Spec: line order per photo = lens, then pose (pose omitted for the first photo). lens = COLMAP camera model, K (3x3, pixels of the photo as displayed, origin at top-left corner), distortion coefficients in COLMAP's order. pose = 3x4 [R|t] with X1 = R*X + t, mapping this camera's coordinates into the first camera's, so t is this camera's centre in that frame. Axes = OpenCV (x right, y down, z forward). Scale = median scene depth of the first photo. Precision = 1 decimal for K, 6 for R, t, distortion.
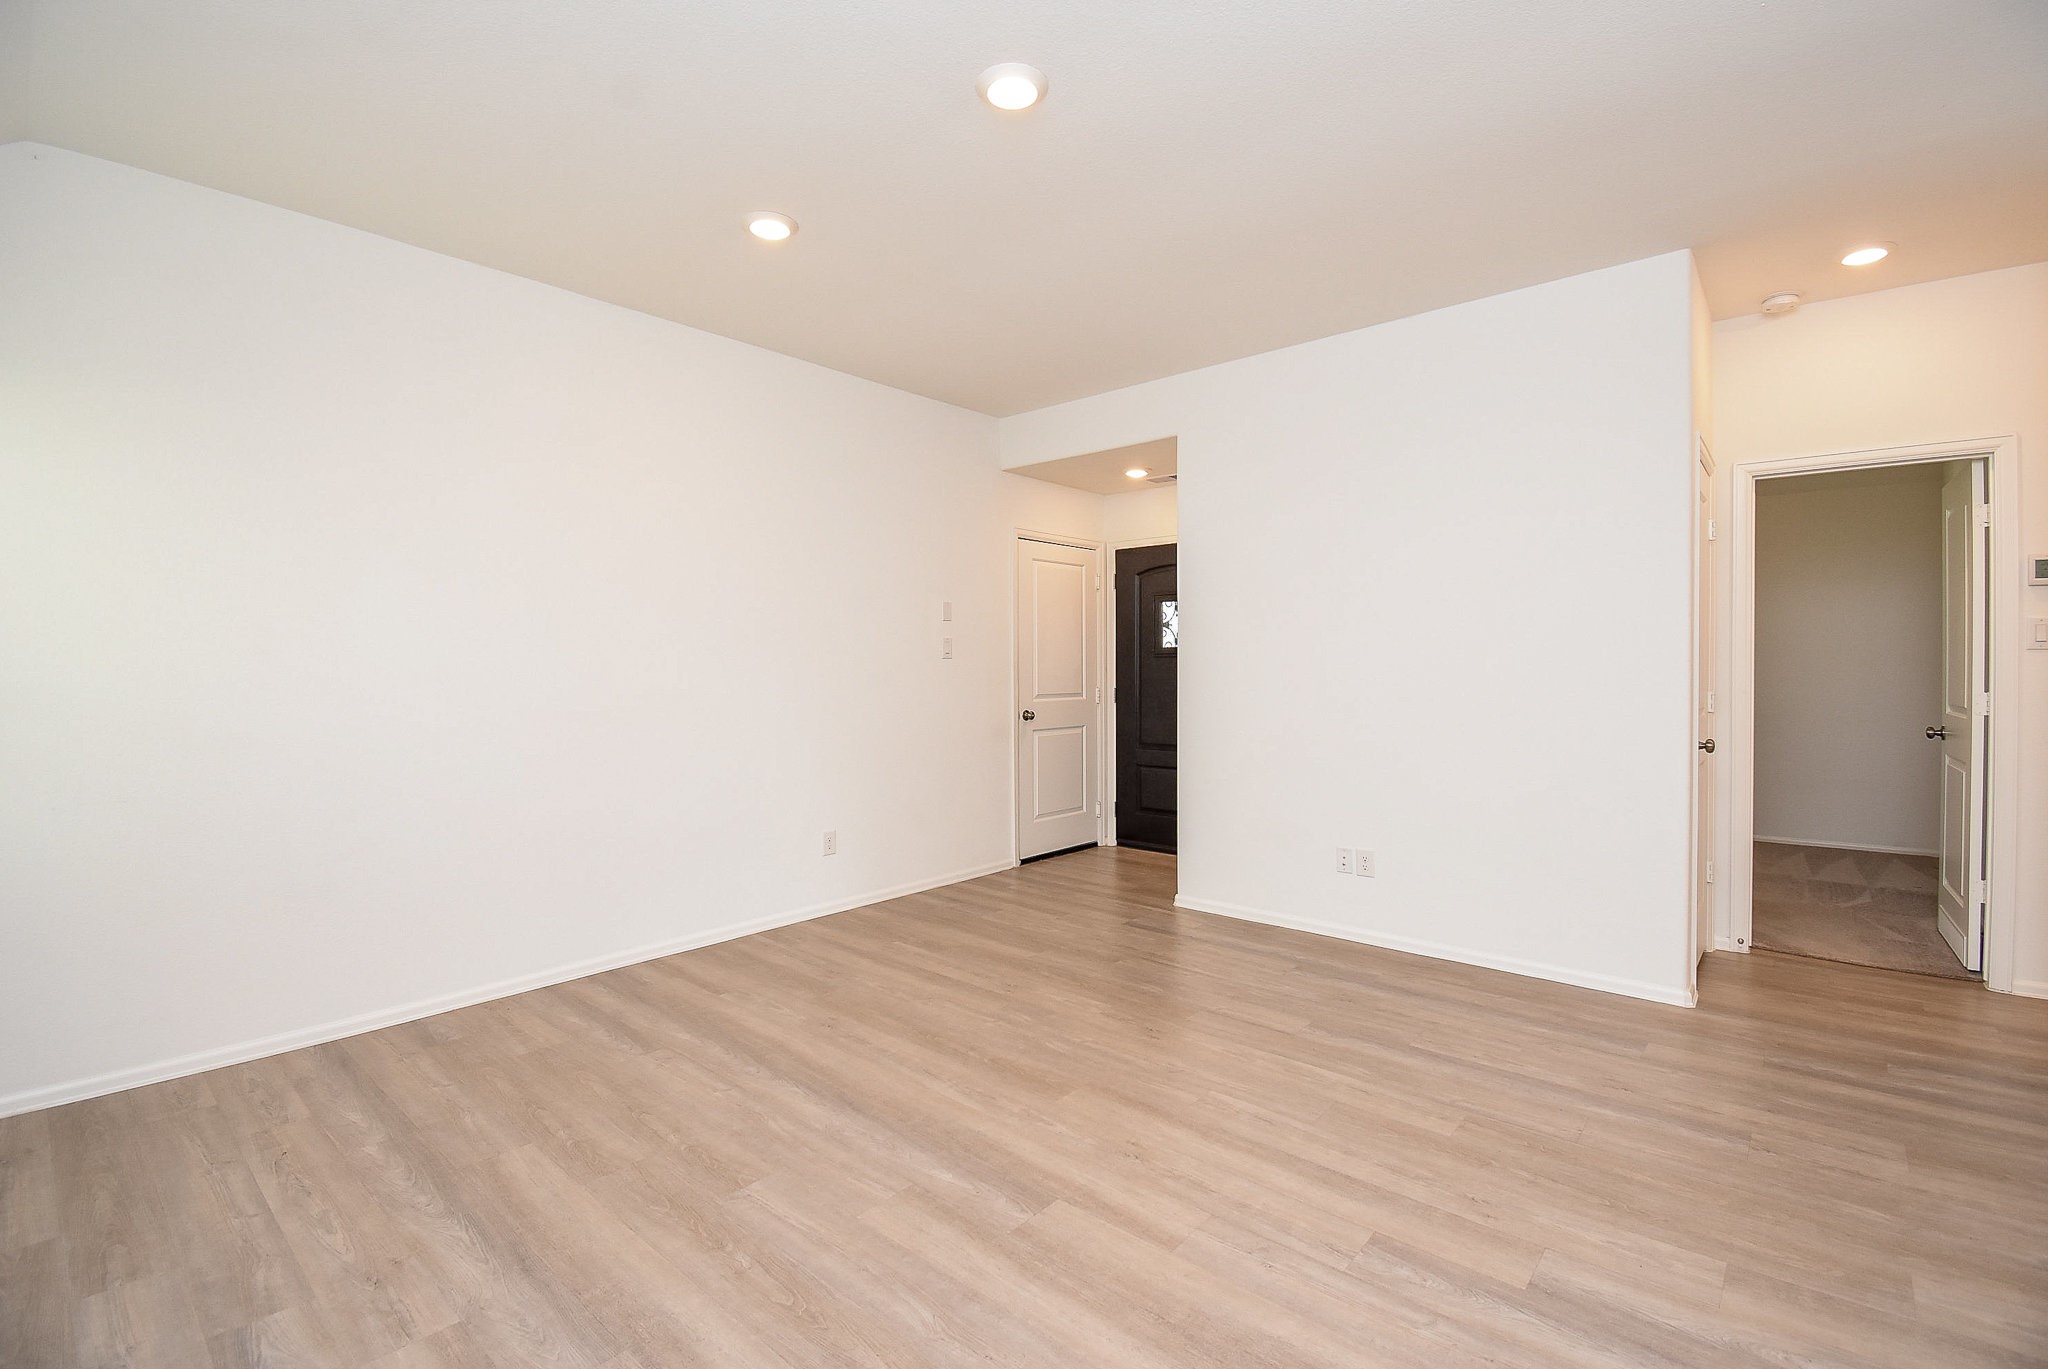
lens RADIAL K [[911.9, 0, 1034.1], [0, 911.9, 679.6], [0, 0, 1]] dist [0.019817, -0.026416]
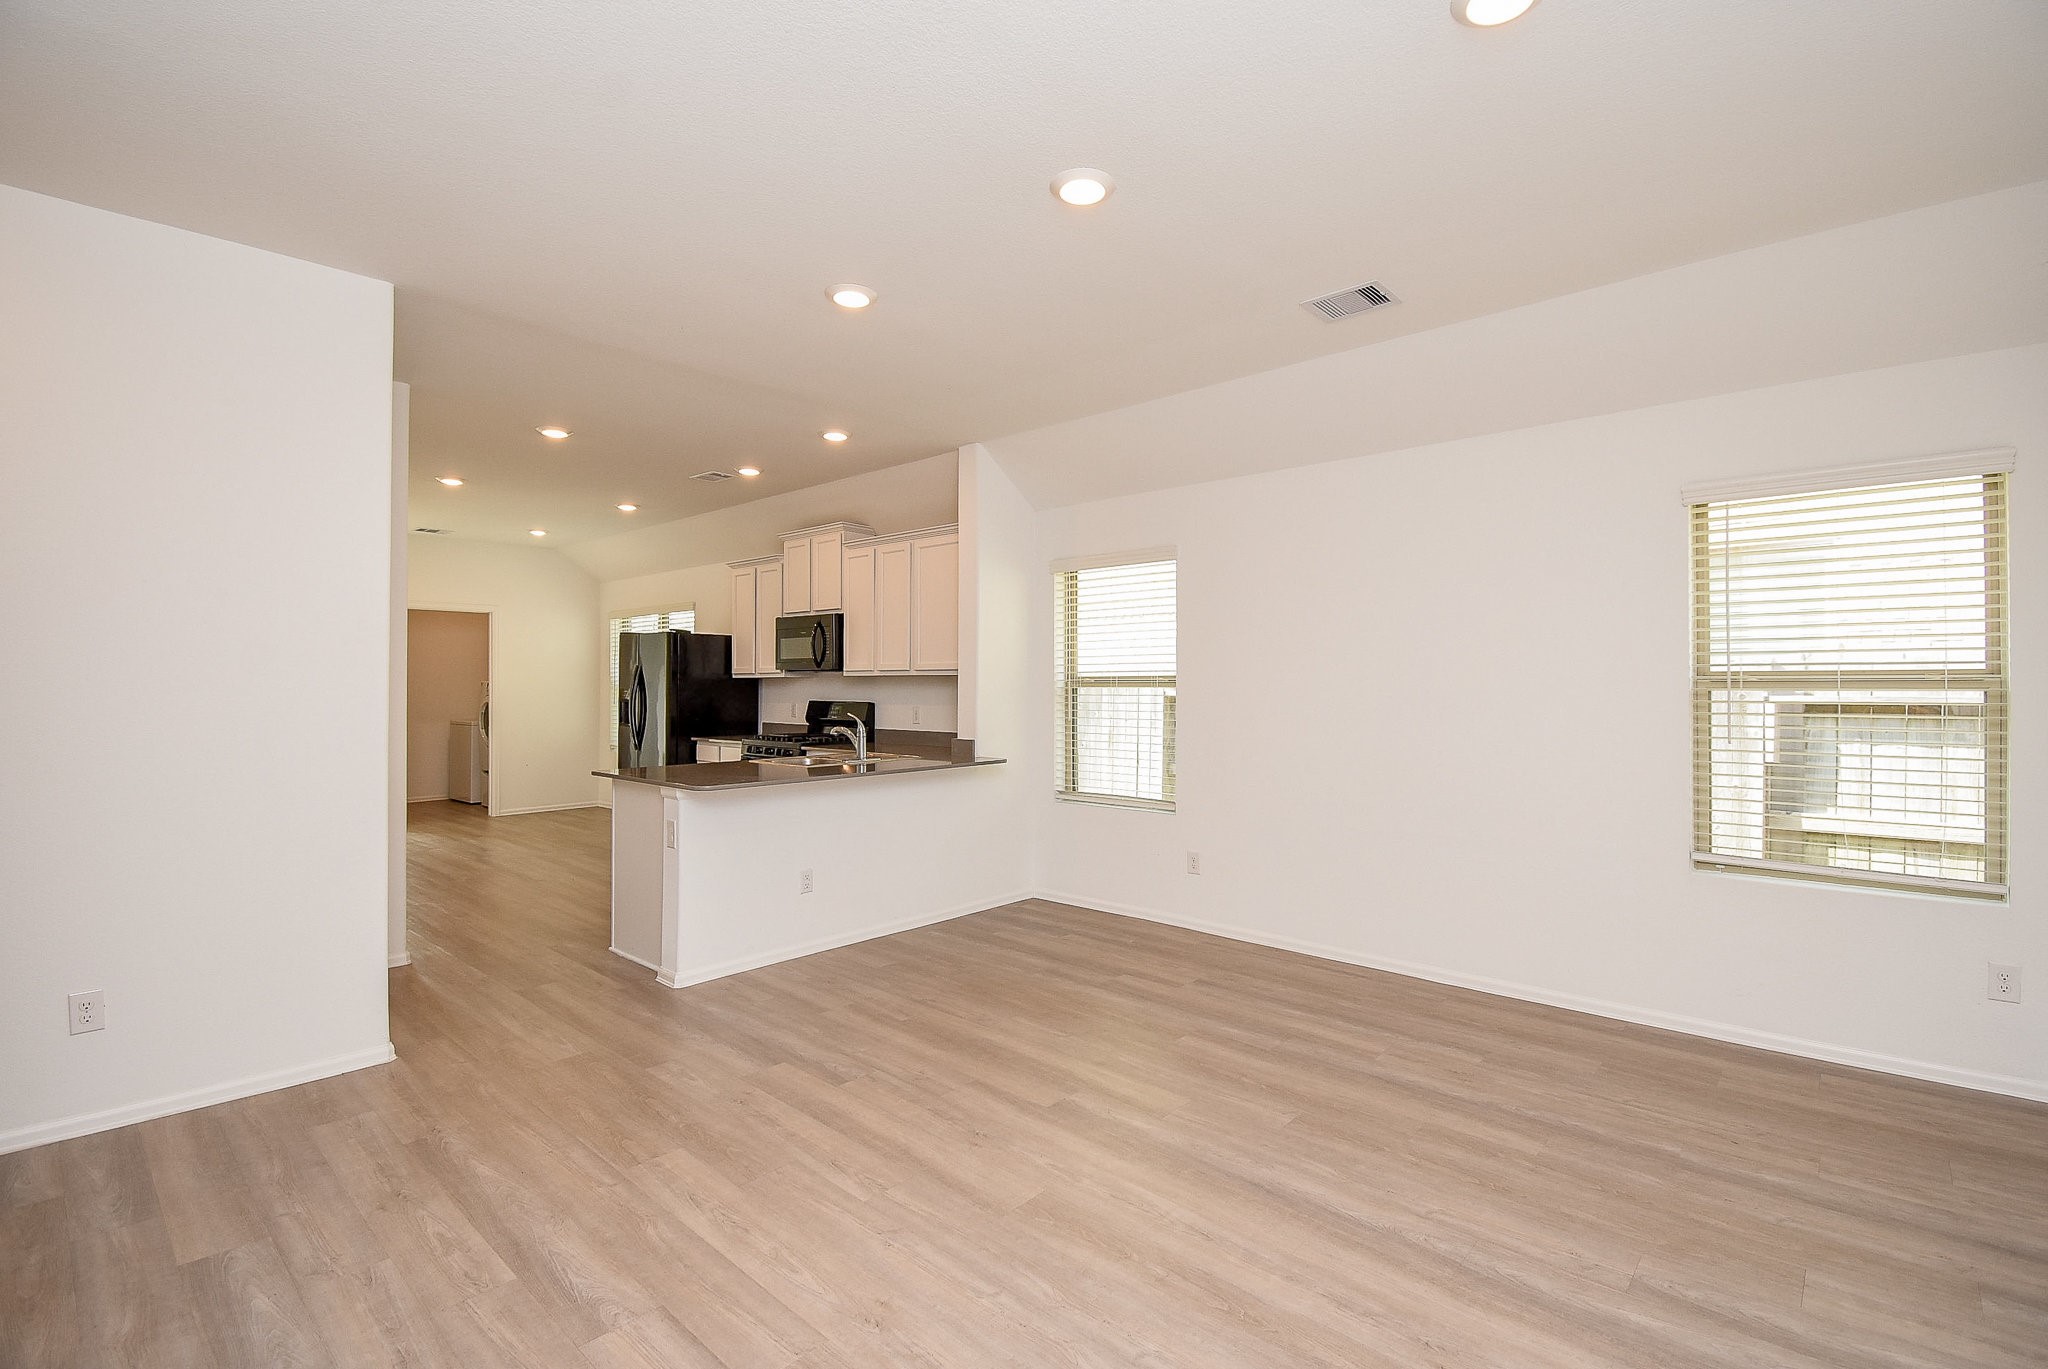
lens RADIAL K [[911.9, 0, 1034.1], [0, 911.9, 679.6], [0, 0, 1]] dist [0.019817, -0.026416]
pose [[-0.999792, 0.003638, 0.020088, 0.012270], [0.003806, 0.999958, 0.008314, -0.050348], [-0.020057, 0.008389, -0.999764, 1.720595]]
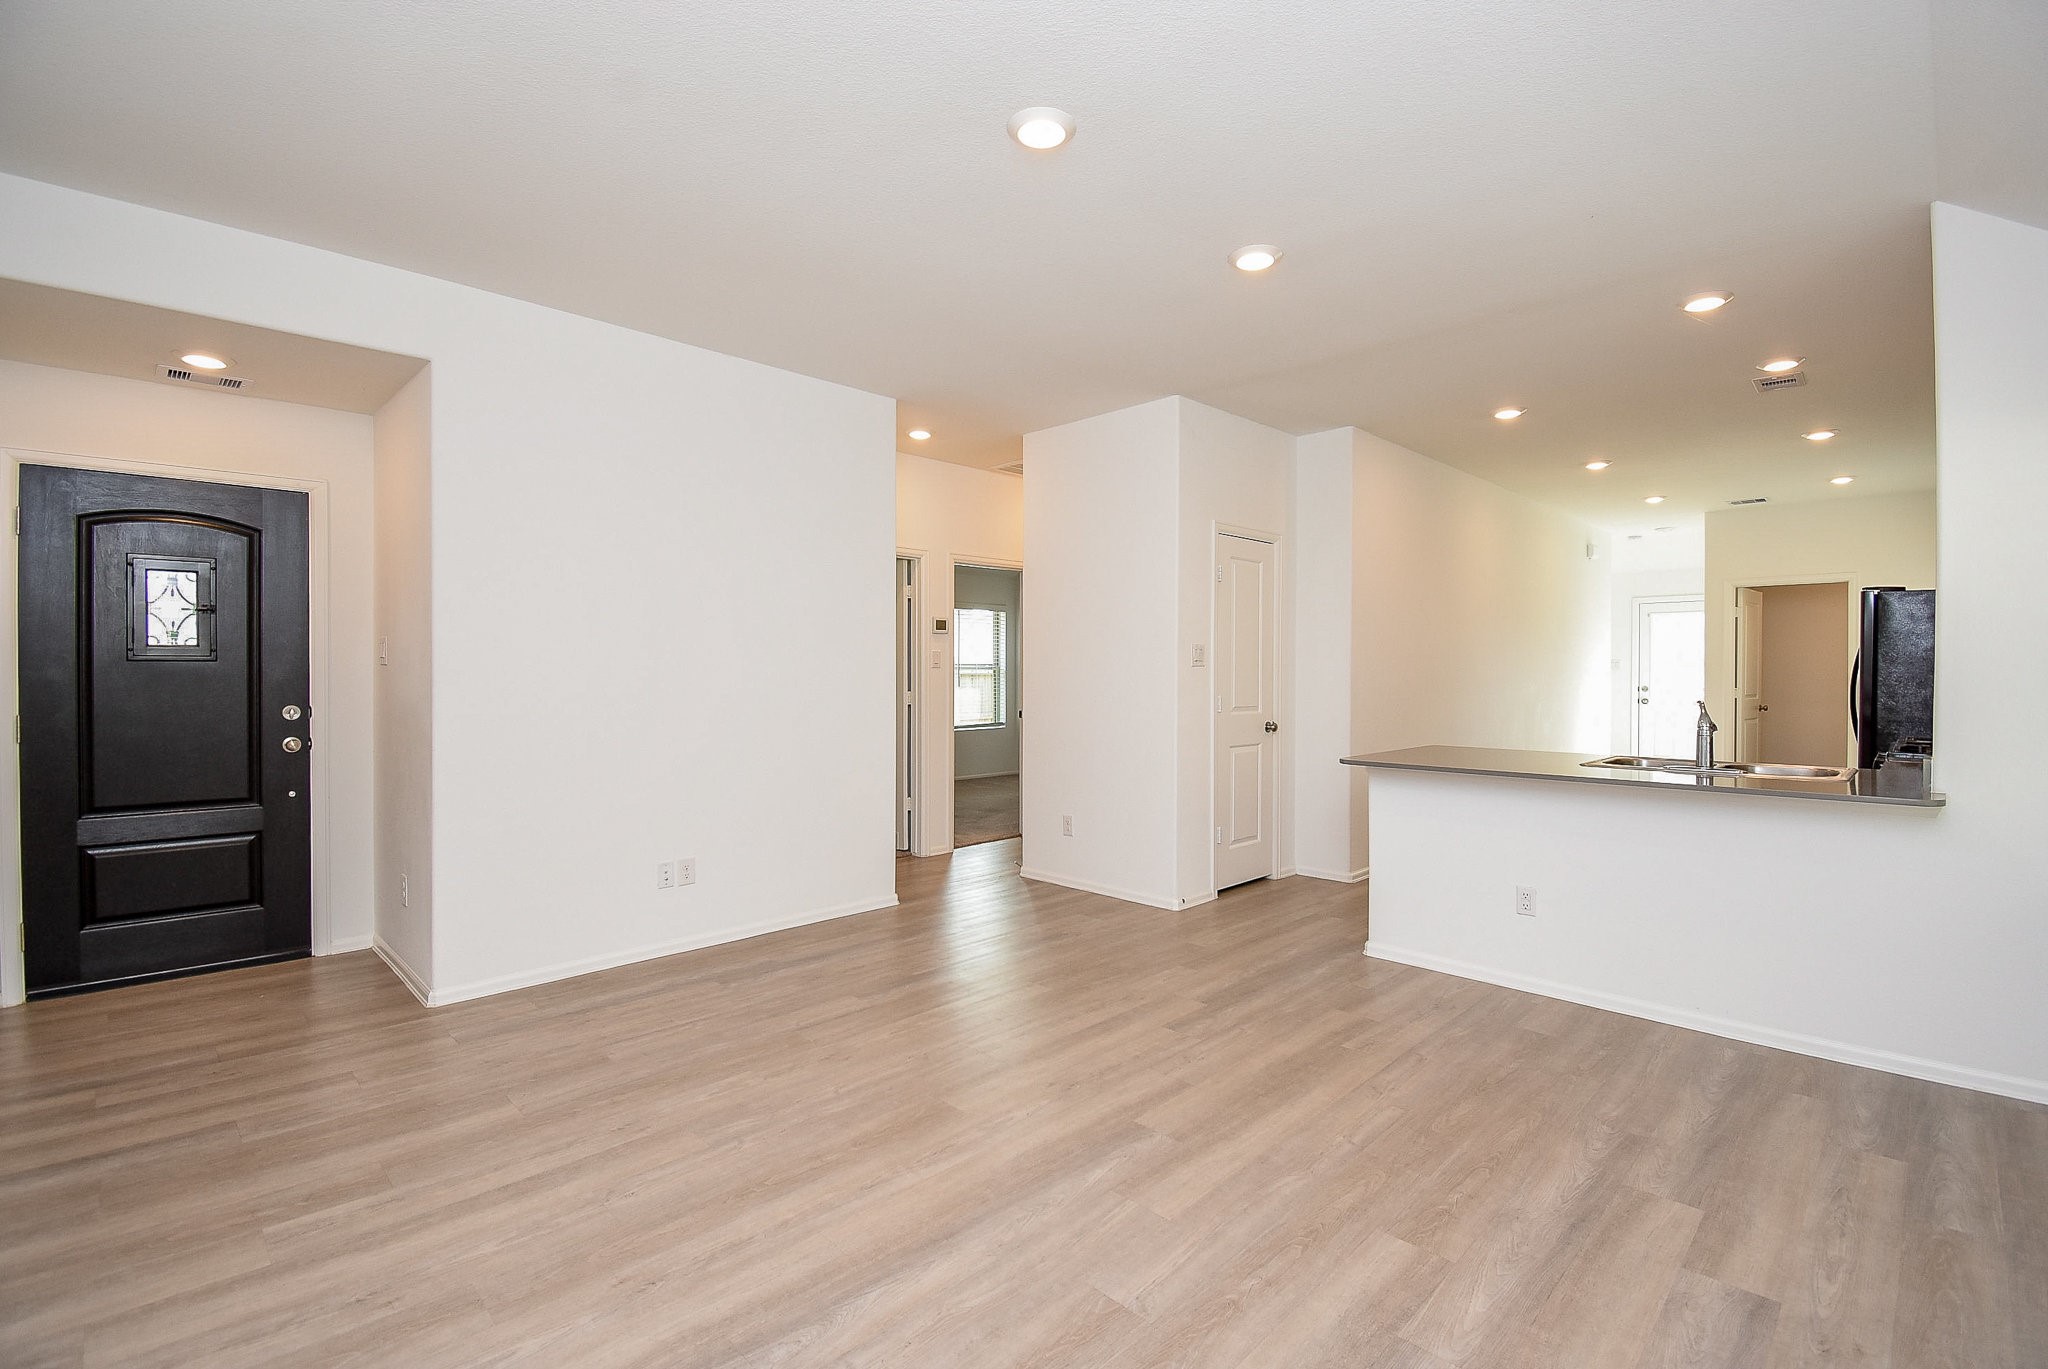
lens RADIAL K [[911.9, 0, 1034.1], [0, 911.9, 679.6], [0, 0, 1]] dist [0.019817, -0.026416]
pose [[0.066008, -0.006265, 0.997799, -0.874775], [0.012232, 0.999910, 0.005469, -0.017578], [-0.997744, 0.011844, 0.066079, 0.770616]]
